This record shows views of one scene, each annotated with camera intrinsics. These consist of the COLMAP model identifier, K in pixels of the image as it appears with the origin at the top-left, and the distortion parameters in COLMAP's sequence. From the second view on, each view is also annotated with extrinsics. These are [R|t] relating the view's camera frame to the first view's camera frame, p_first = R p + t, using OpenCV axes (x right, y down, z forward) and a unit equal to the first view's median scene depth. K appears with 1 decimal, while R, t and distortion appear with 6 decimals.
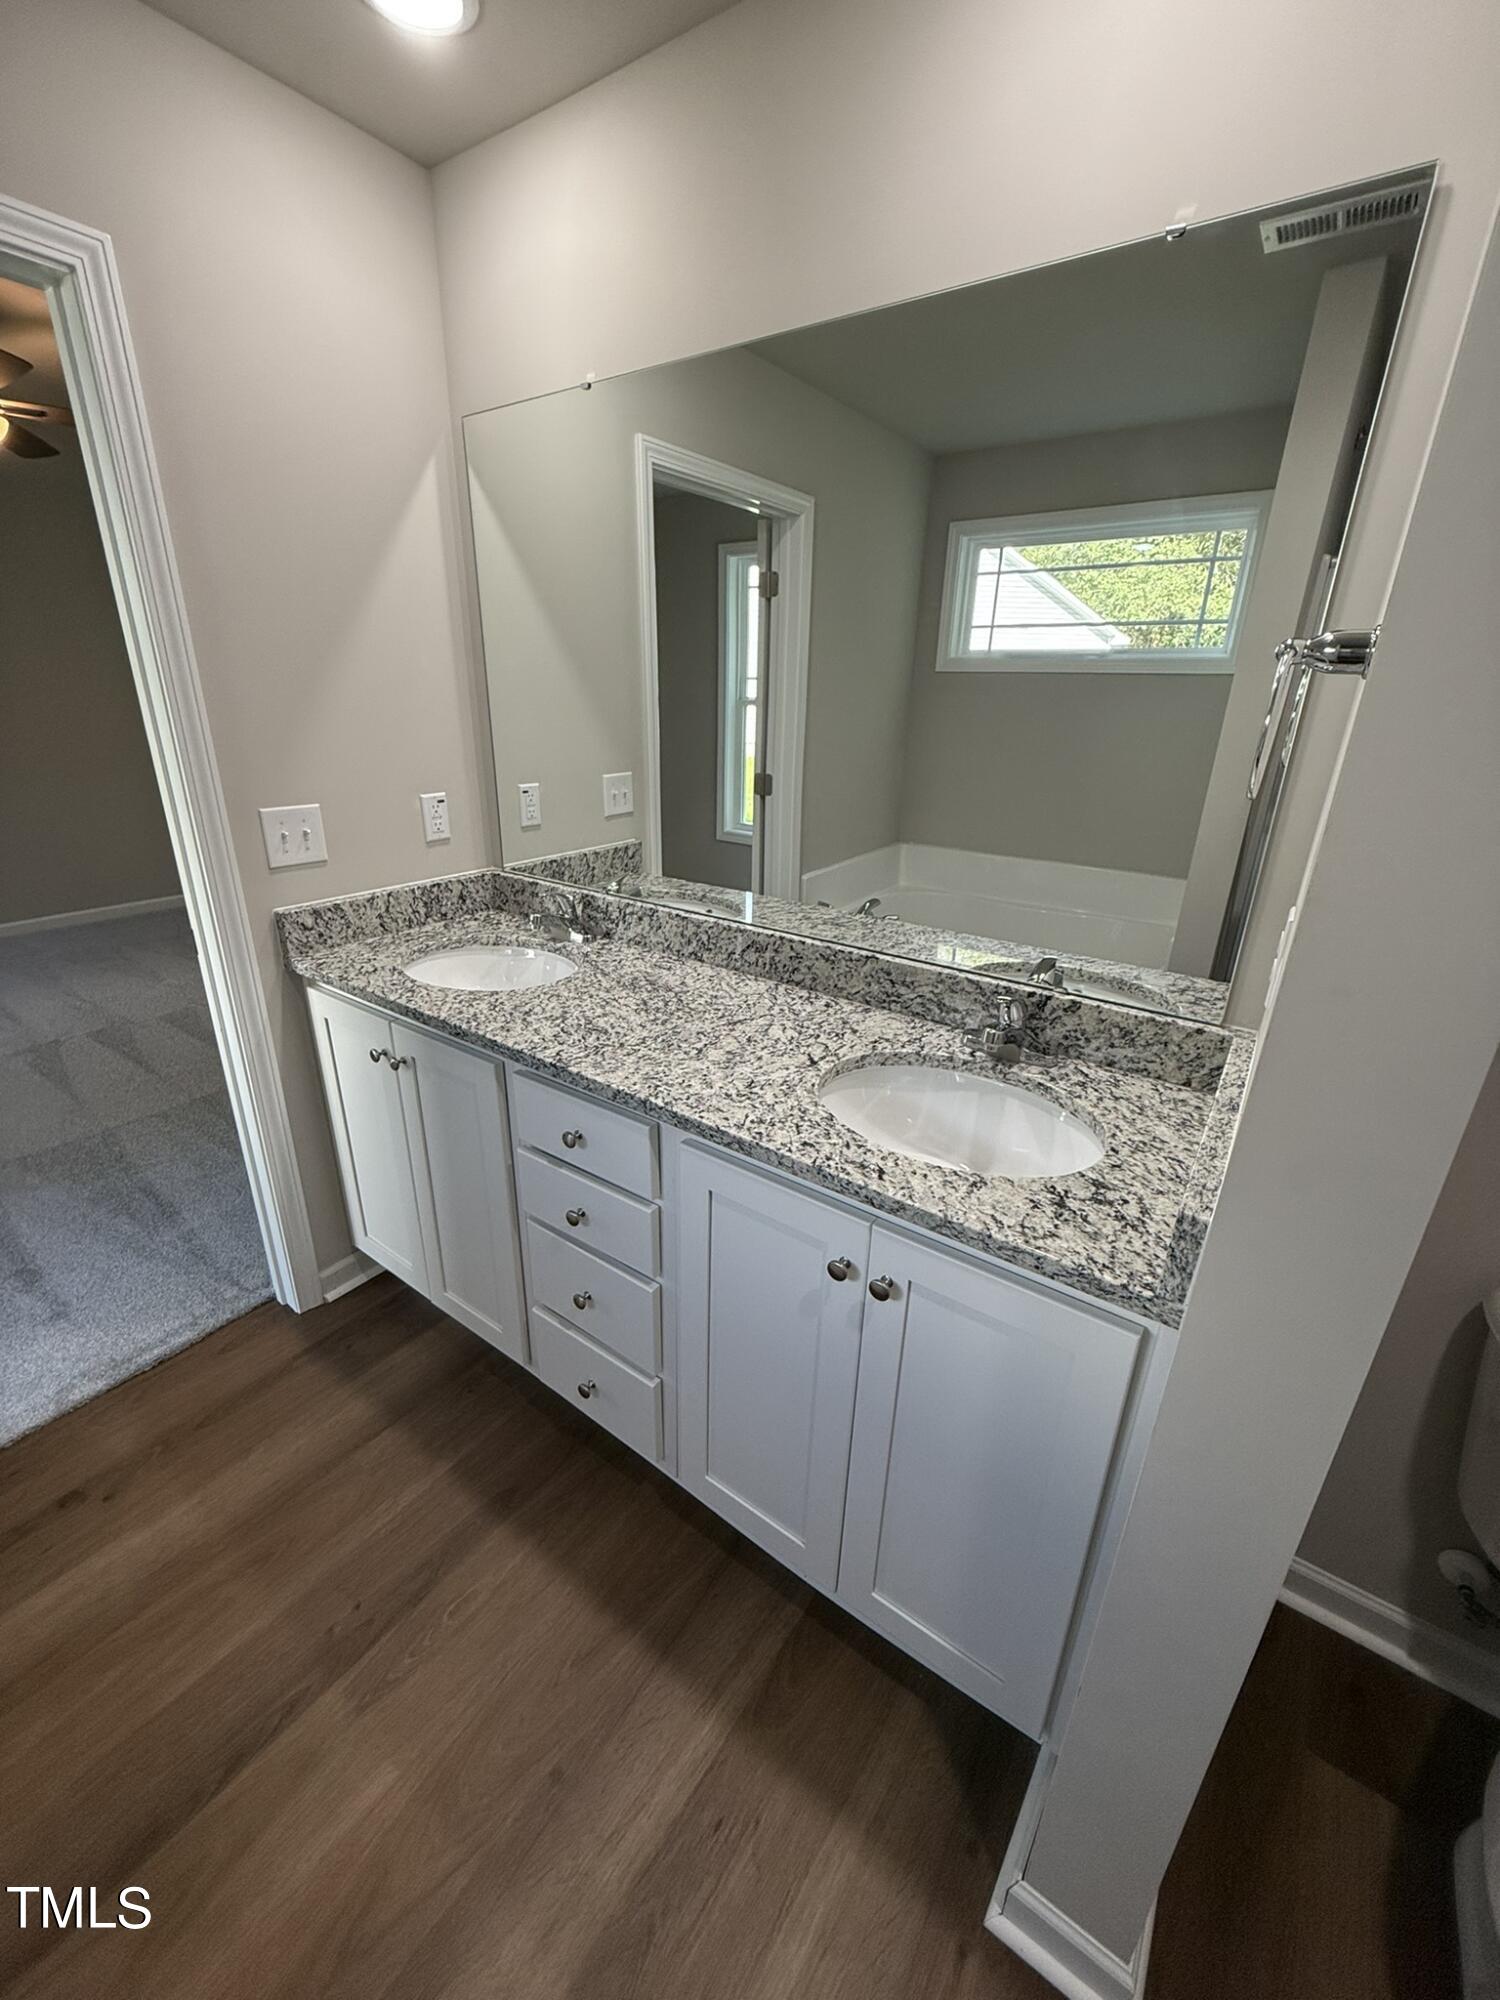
lens RADIAL K [[801.5, 0, 747.8], [0, 801.5, 993.9], [0, 0, 1]] dist [0.001567, -0.000078]
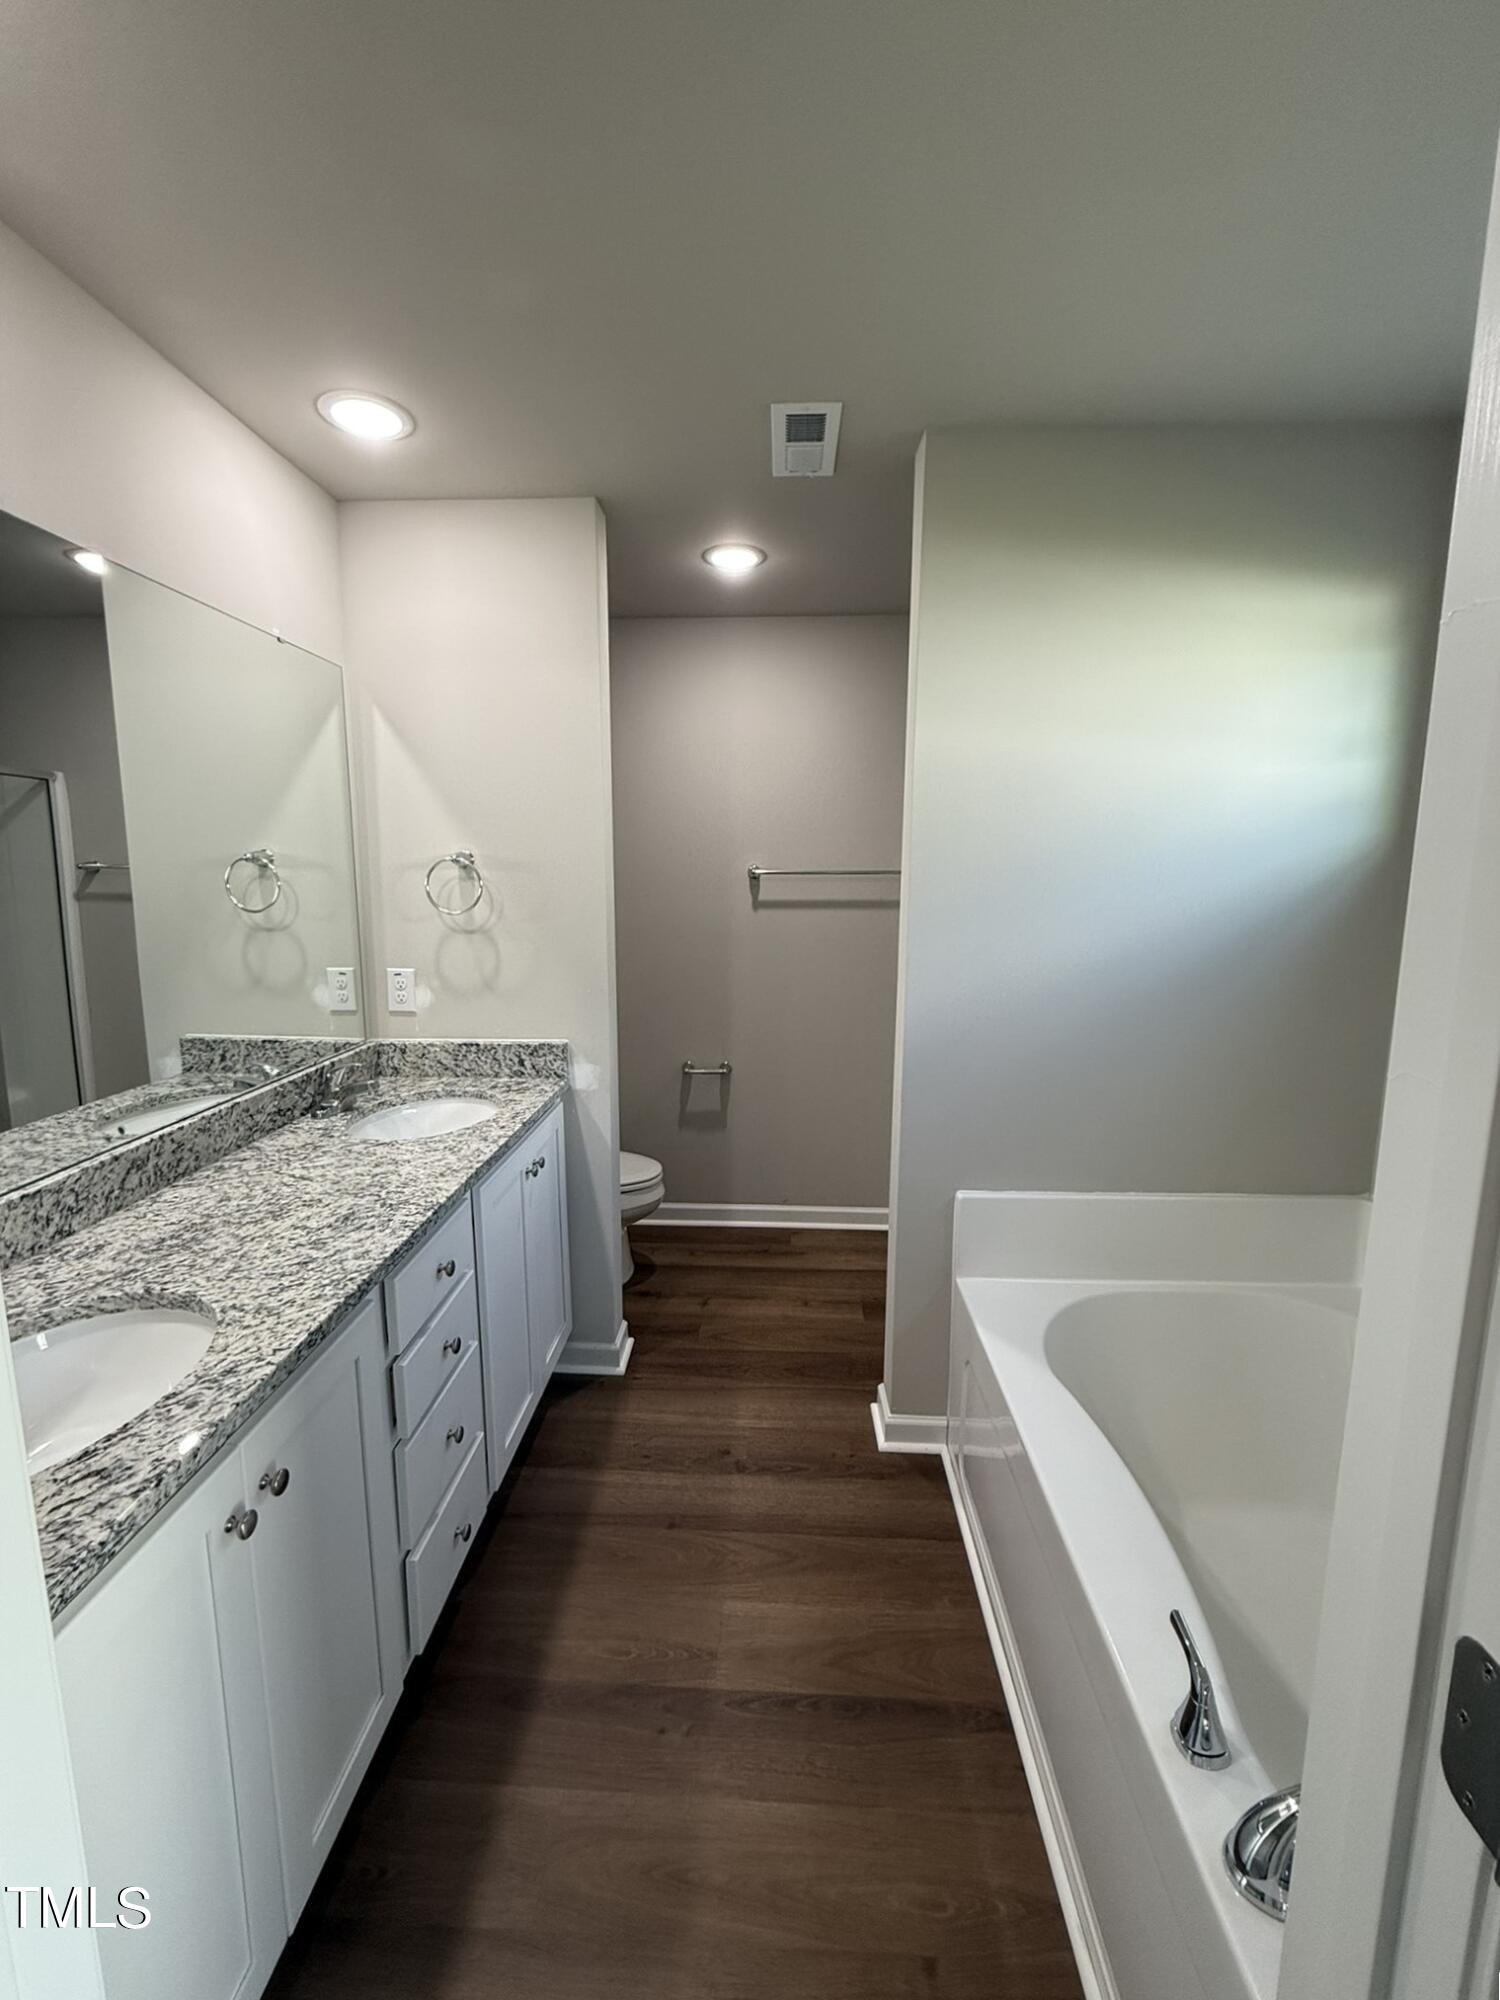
lens RADIAL K [[801.5, 0, 747.8], [0, 801.5, 993.9], [0, 0, 1]] dist [0.001567, -0.000078]
pose [[-0.547682, -0.149456, 0.823229, -1.135110], [0.284426, 0.892063, 0.351177, -0.373521], [-0.786858, 0.426481, -0.446058, 0.877990]]
